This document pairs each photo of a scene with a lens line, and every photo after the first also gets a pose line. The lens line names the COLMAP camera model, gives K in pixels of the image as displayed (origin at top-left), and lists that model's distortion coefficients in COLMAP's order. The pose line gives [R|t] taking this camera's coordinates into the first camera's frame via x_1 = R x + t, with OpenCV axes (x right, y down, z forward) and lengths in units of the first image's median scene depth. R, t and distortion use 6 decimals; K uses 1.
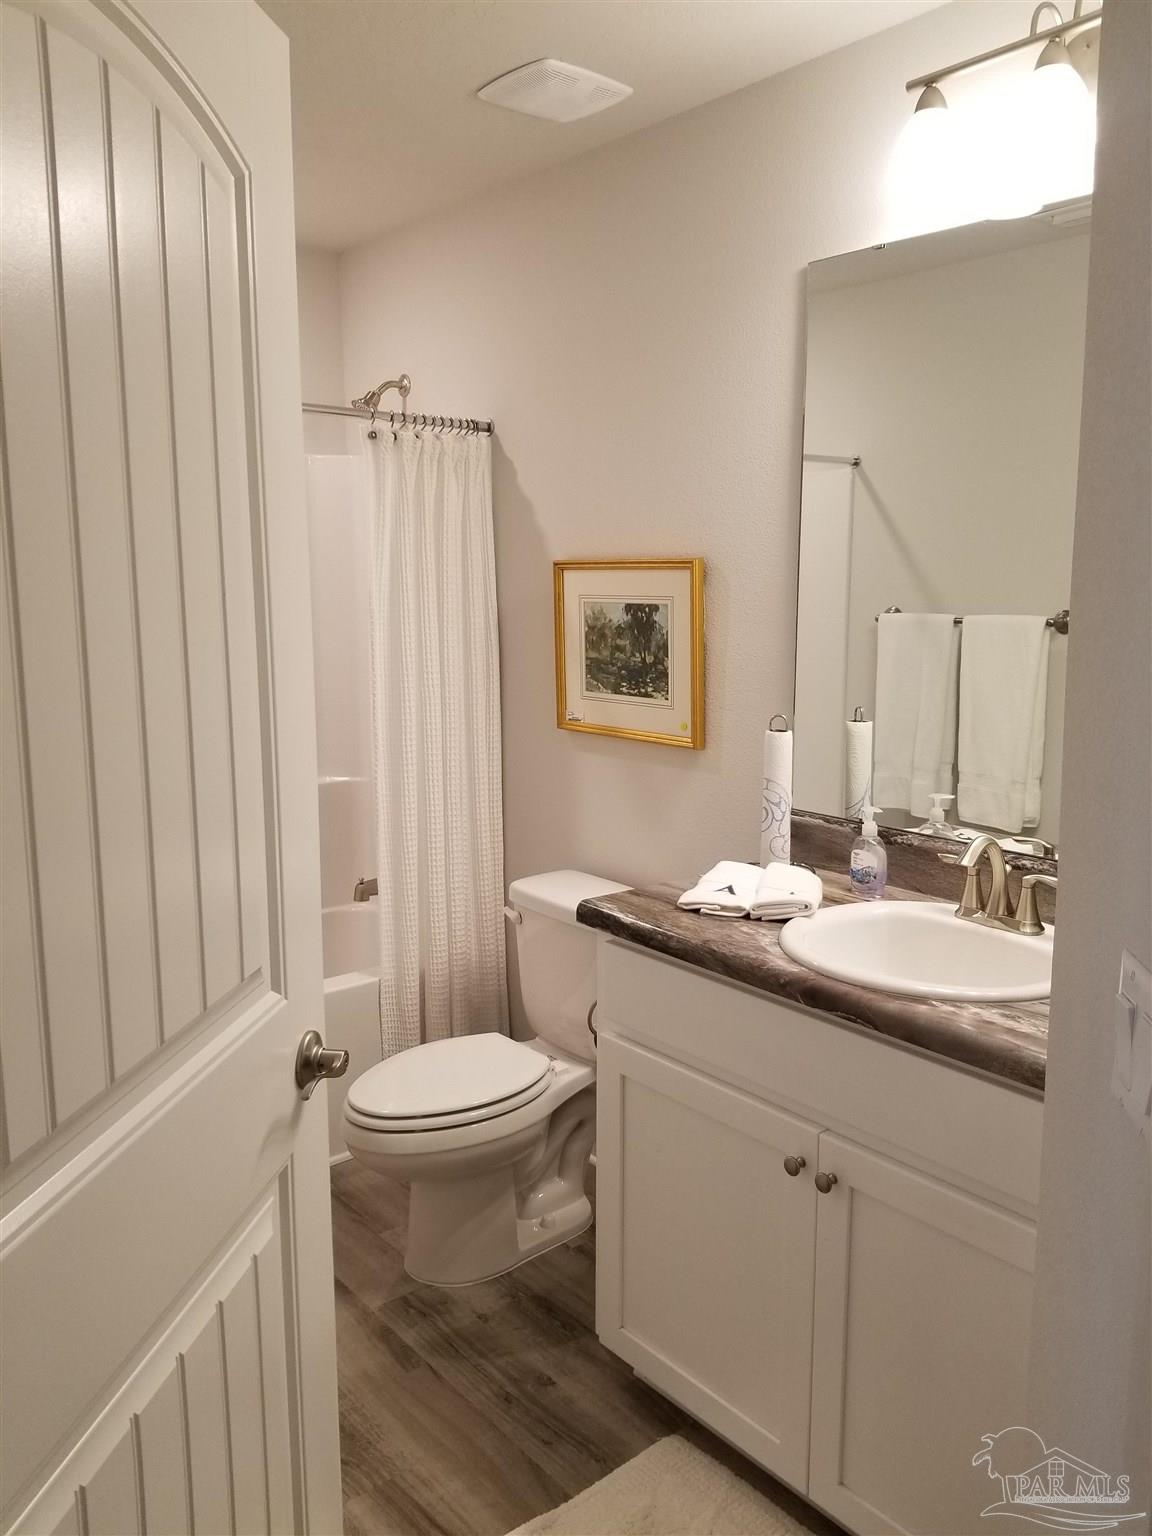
lens RADIAL K [[1180.4, 0, 575.2], [0, 1180.4, 765.0], [0, 0, 1]] dist [0.023249, -0.041060]
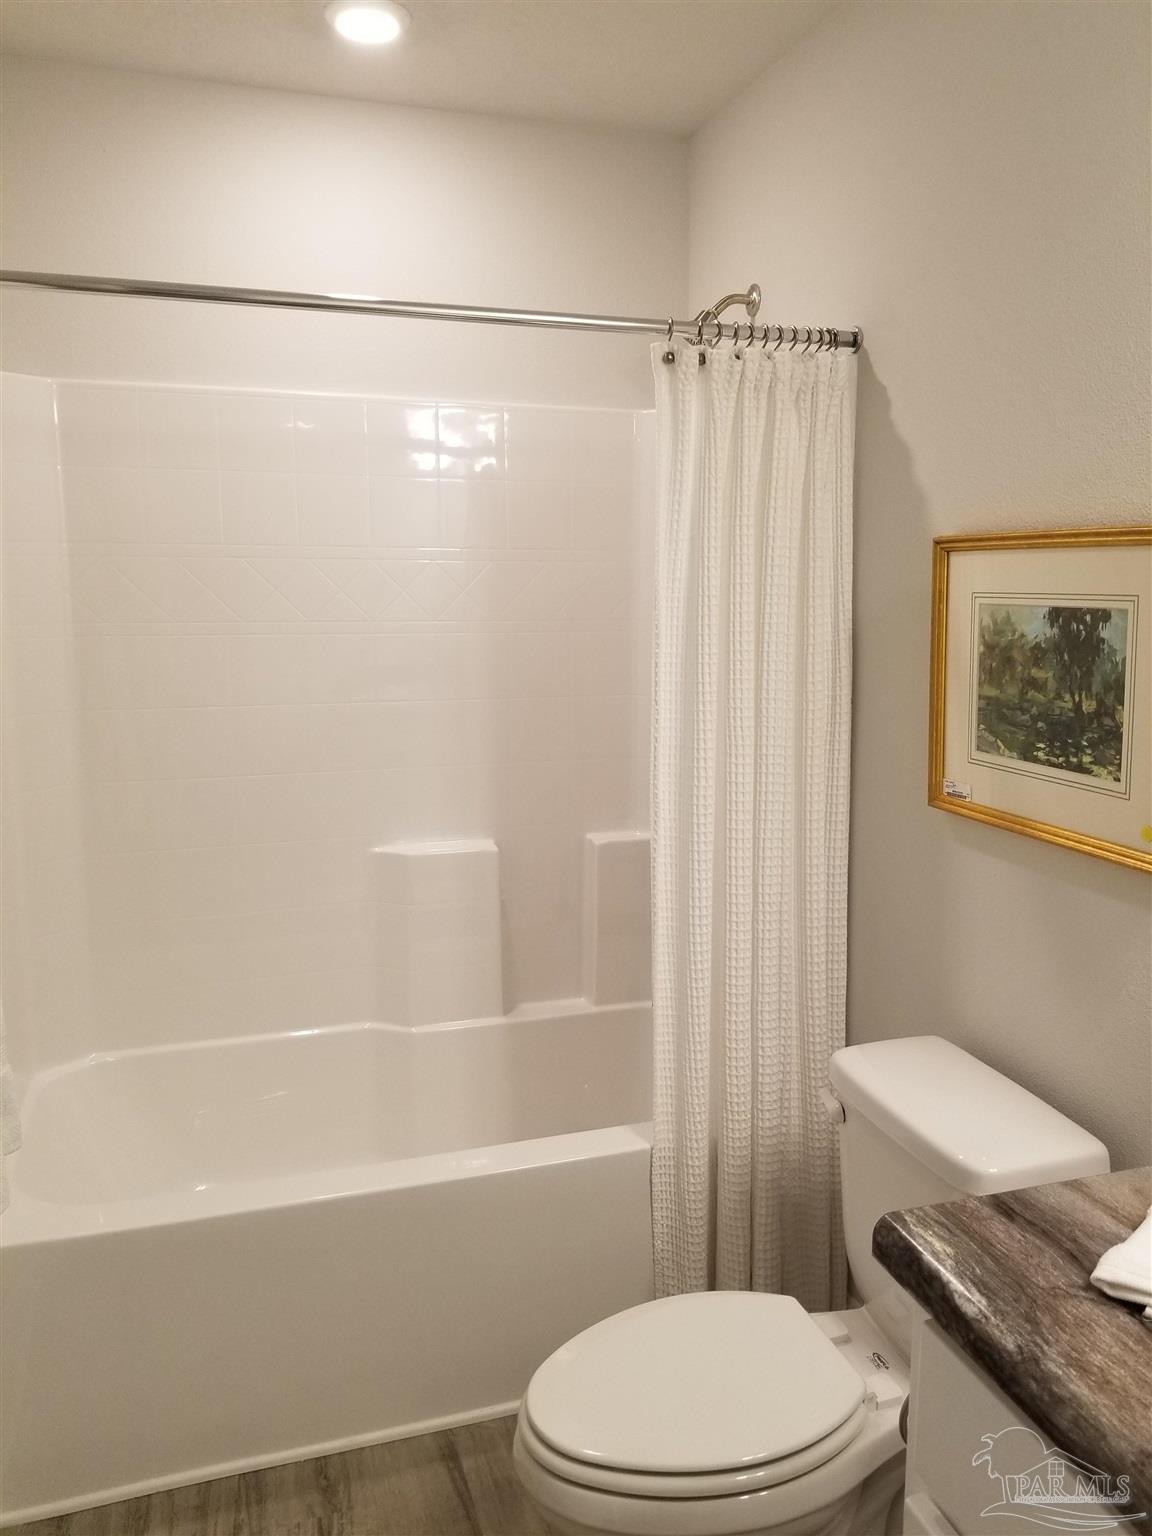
lens RADIAL K [[1180.4, 0, 587.5], [0, 1180.4, 755.5], [0, 0, 1]] dist [0.023249, -0.041060]
pose [[0.929608, 0.047854, -0.365430, 0.044802], [-0.048800, 0.998786, 0.006655, -0.053944], [0.365305, 0.011647, 0.930815, 0.358106]]
